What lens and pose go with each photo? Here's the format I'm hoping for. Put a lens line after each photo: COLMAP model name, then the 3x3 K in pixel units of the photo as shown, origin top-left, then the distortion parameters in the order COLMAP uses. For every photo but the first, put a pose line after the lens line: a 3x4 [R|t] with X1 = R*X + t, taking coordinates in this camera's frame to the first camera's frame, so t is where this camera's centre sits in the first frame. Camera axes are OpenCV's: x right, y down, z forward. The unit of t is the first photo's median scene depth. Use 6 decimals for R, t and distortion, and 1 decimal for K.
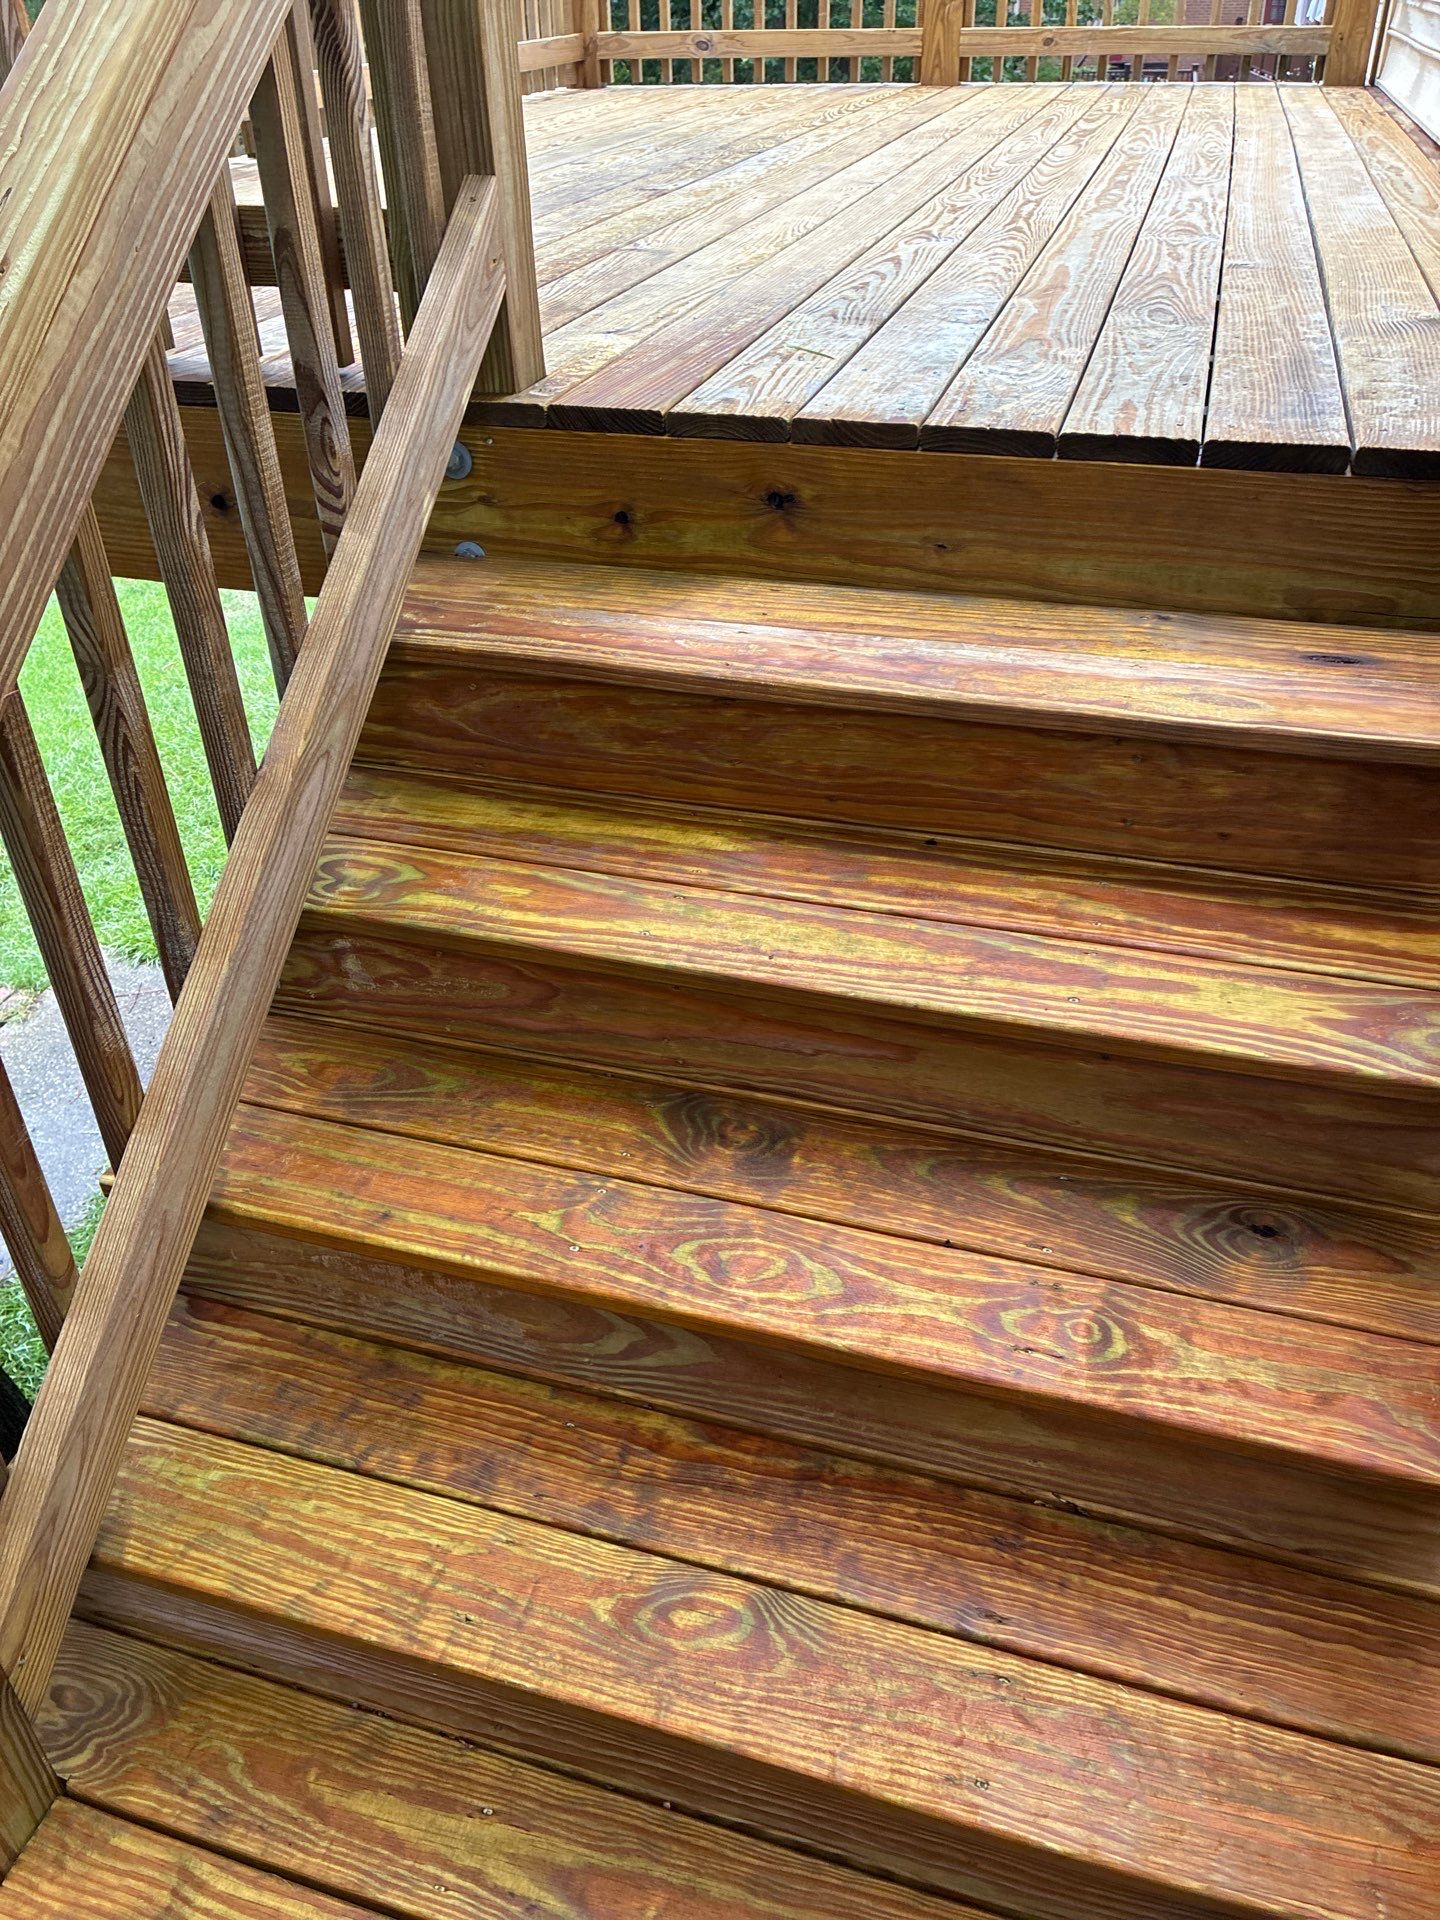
lens RADIAL K [[1458.3, 0, 697.0], [0, 1458.3, 960.4], [0, 0, 1]] dist [0.046445, -0.061519]
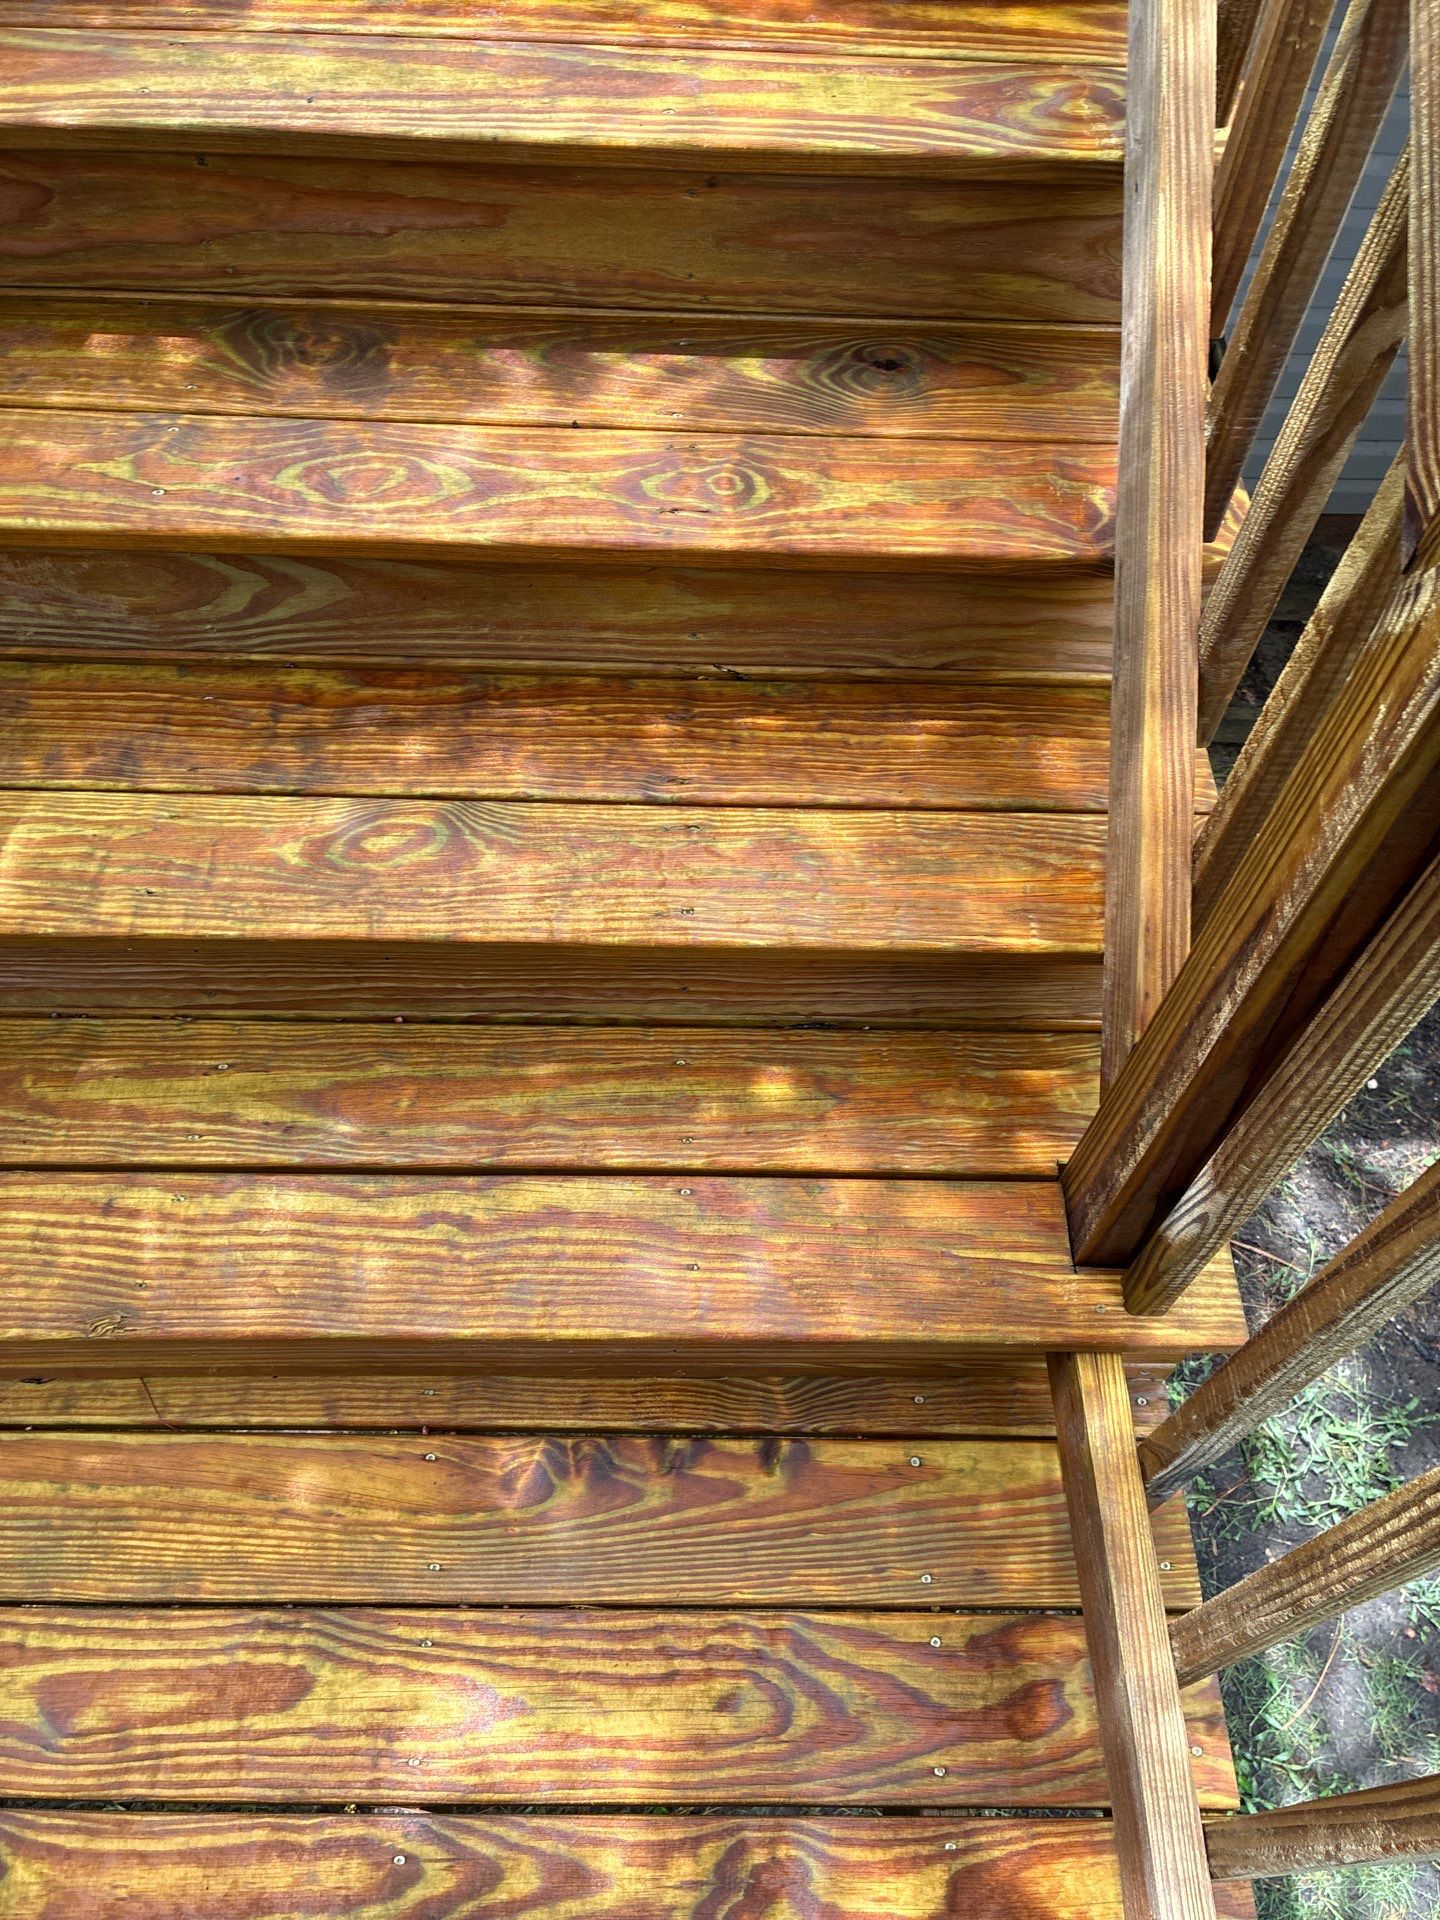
lens RADIAL K [[1458.3, 0, 730.3], [0, 1458.3, 947.4], [0, 0, 1]] dist [0.046445, -0.061519]
pose [[0.946803, -0.224626, 0.230452, -0.024358], [0.116020, 0.906198, 0.406625, 0.127012], [-0.300173, -0.358256, 0.884052, 0.029352]]
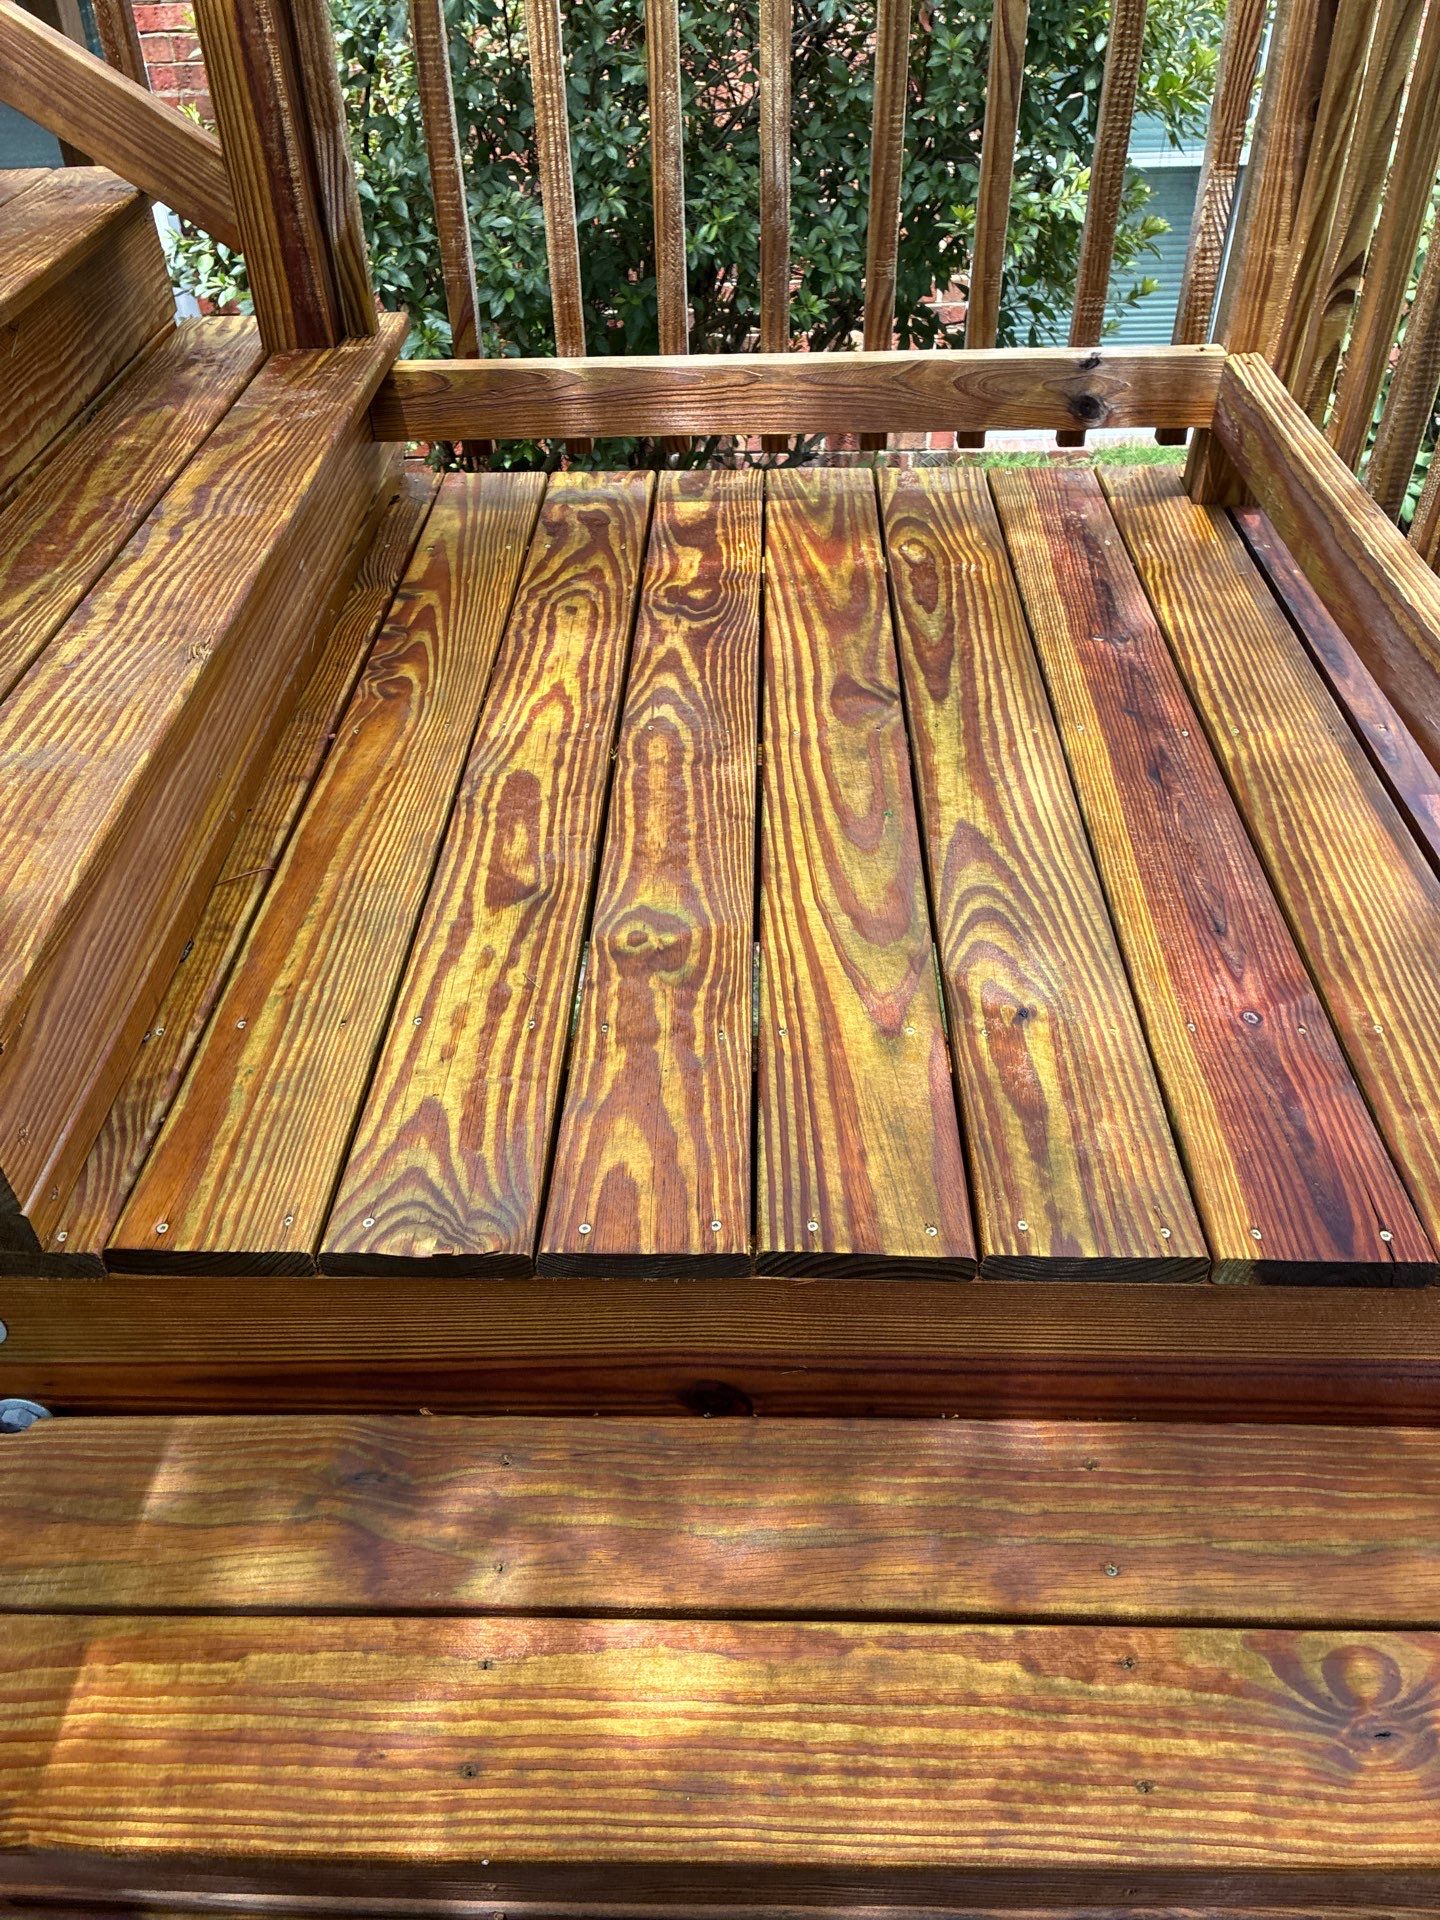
lens RADIAL K [[1458.3, 0, 704.2], [0, 1458.3, 943.2], [0, 0, 1]] dist [0.046445, -0.061519]
pose [[-0.280419, -0.591945, 0.755623, -1.101161], [0.552814, 0.543952, 0.631279, 0.335540], [-0.784705, 0.594742, 0.174701, 0.526571]]
